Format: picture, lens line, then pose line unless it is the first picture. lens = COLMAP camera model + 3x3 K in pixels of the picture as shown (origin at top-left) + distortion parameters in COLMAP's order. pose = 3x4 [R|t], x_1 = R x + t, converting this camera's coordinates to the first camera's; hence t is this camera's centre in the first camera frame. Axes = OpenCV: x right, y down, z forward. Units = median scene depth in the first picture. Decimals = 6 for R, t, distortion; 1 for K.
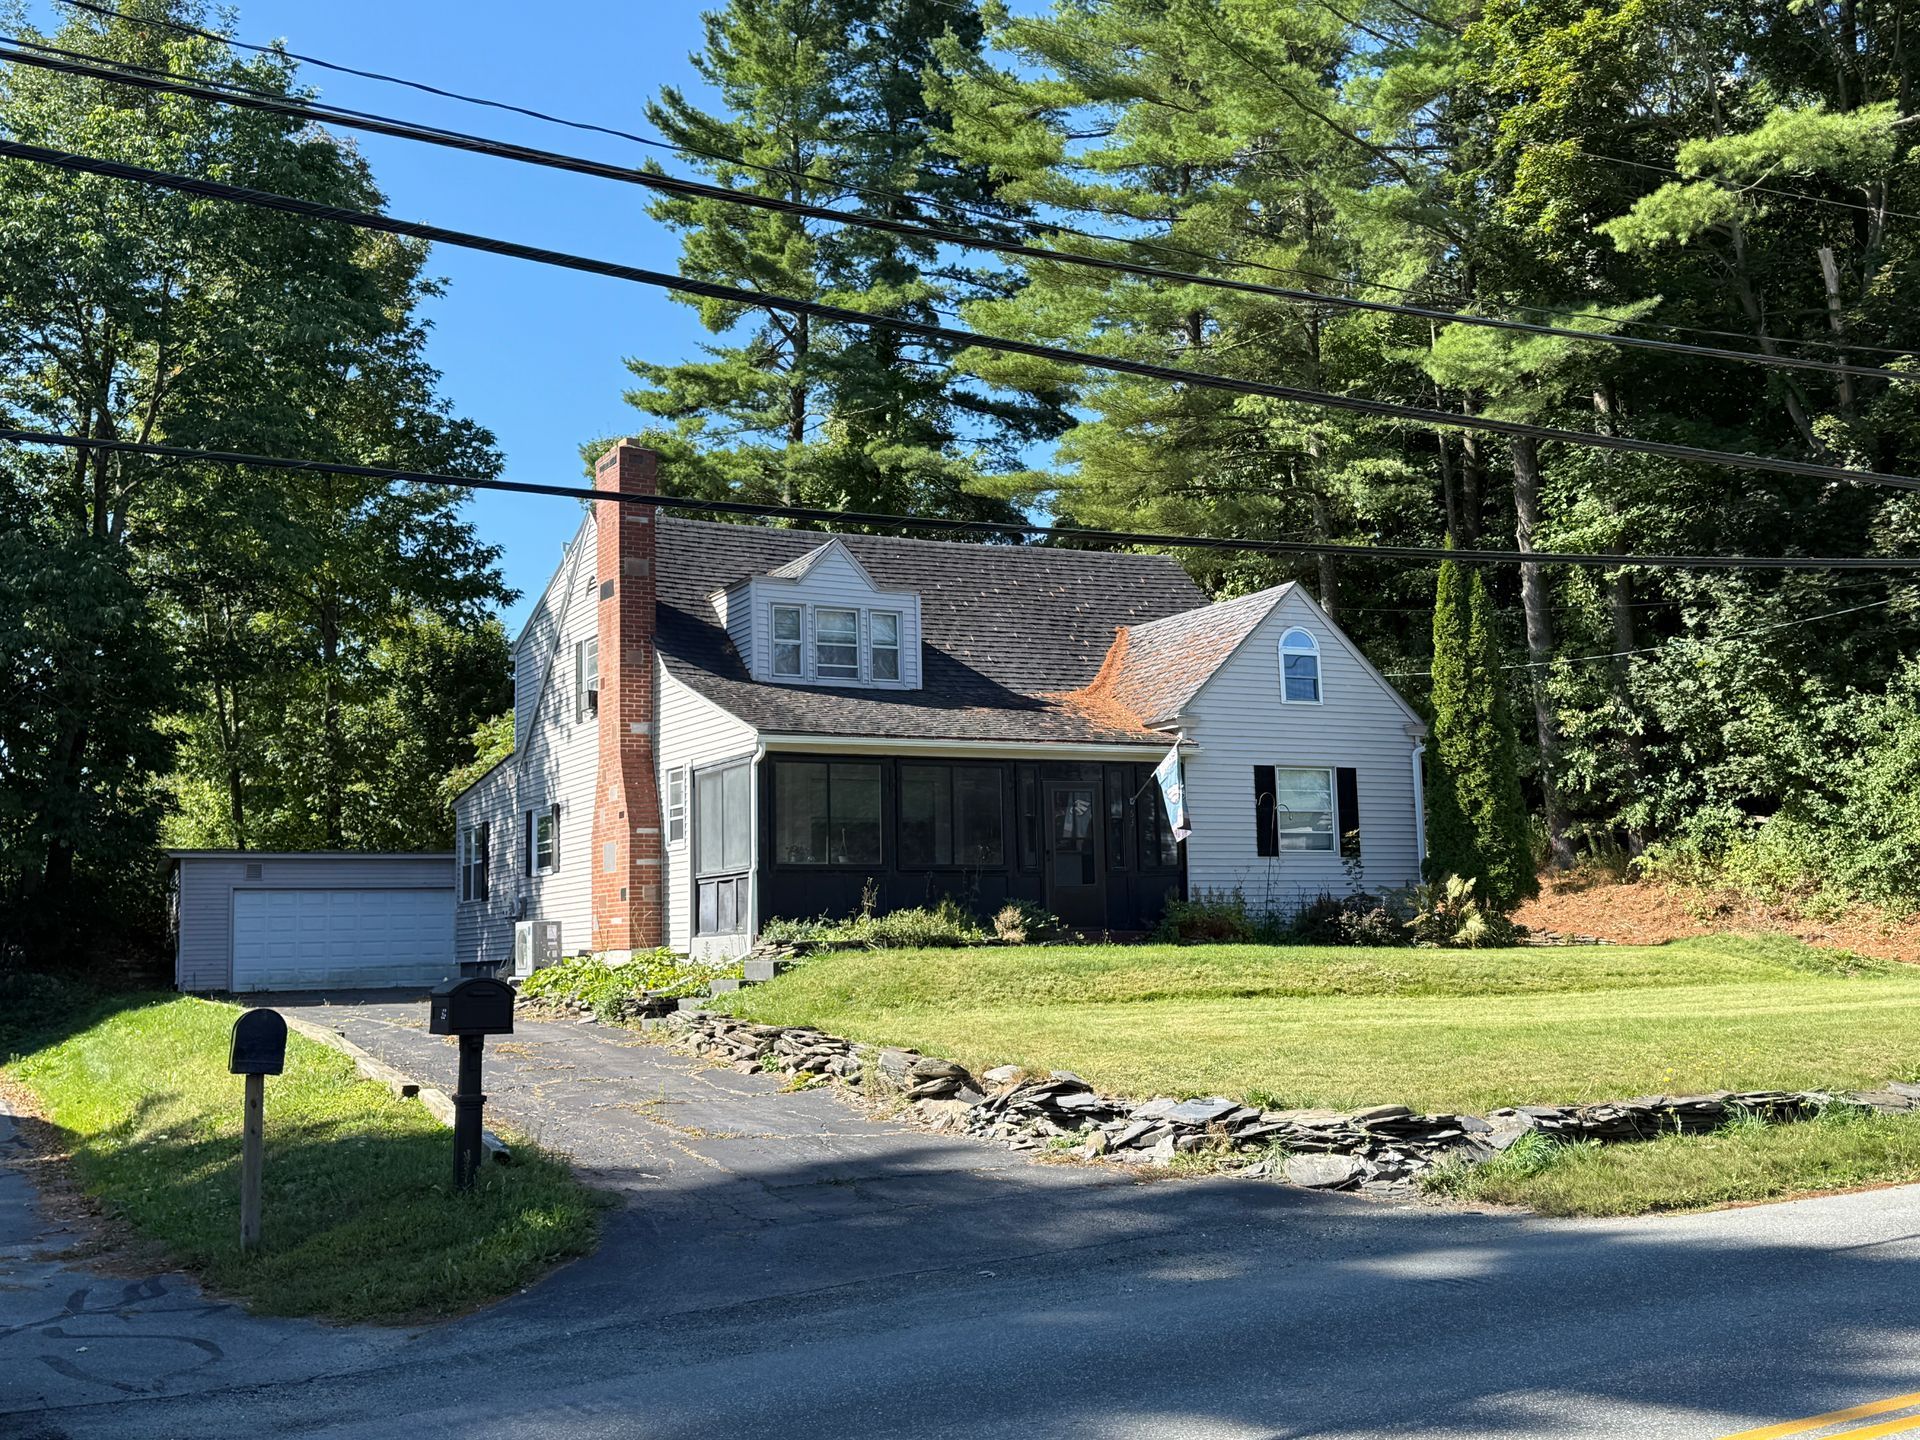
lens RADIAL K [[2227.4, 0, 969.3], [0, 2227.4, 702.9], [0, 0, 1]] dist [0.062478, 0.000000]
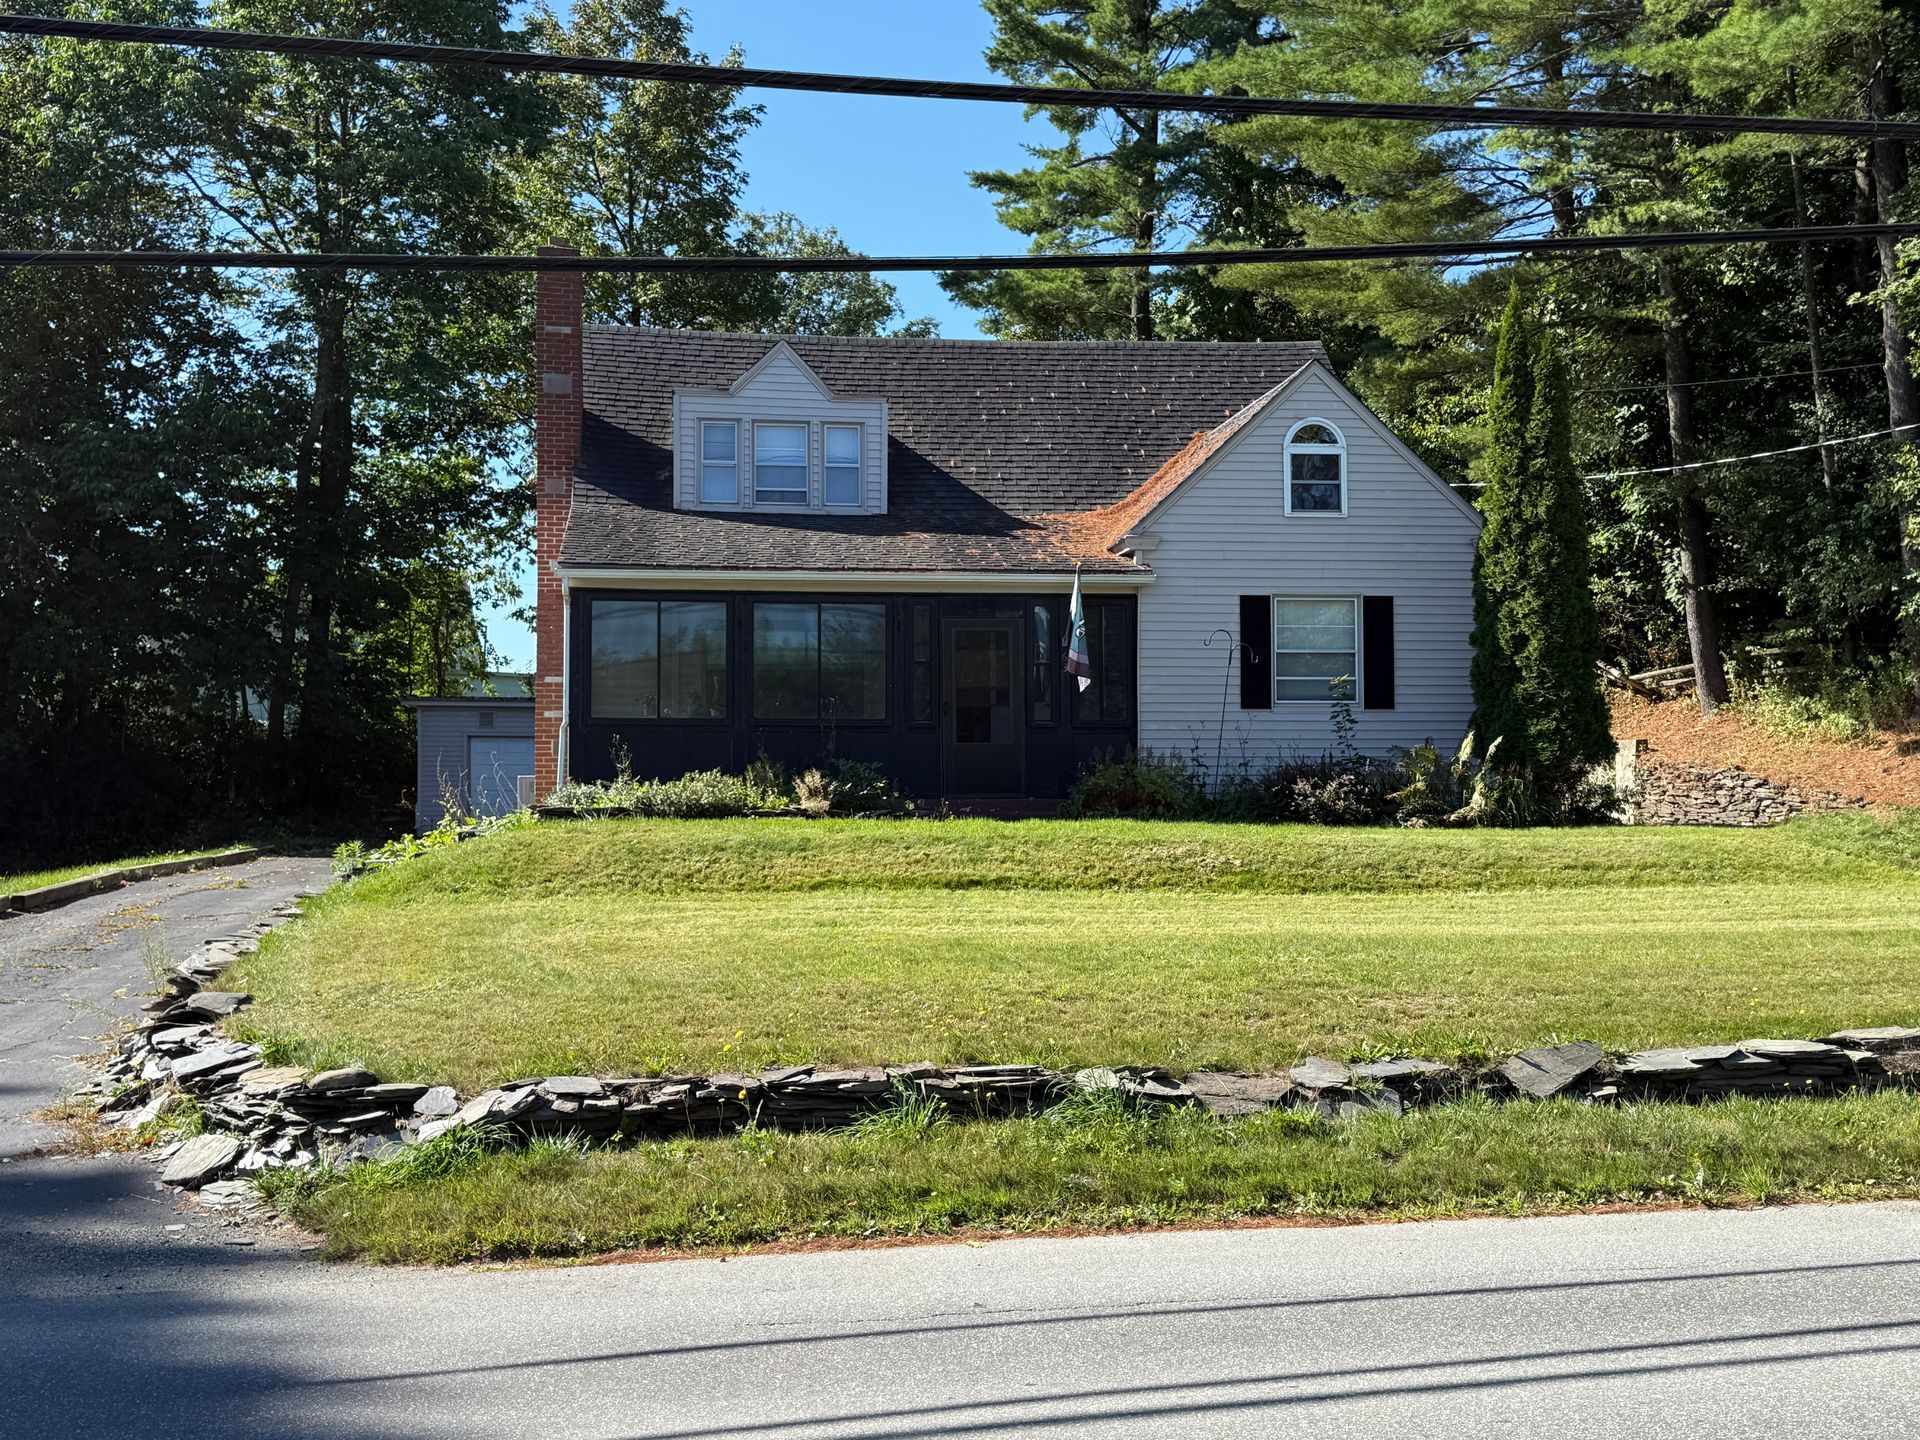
lens RADIAL K [[2227.4, 0, 942.0], [0, 2227.4, 731.4], [0, 0, 1]] dist [0.062478, 0.000000]
pose [[0.935583, 0.002518, -0.353098, 0.309340], [0.025826, 0.996809, 0.075537, 0.013583], [0.352161, -0.079790, 0.932532, 0.214115]]
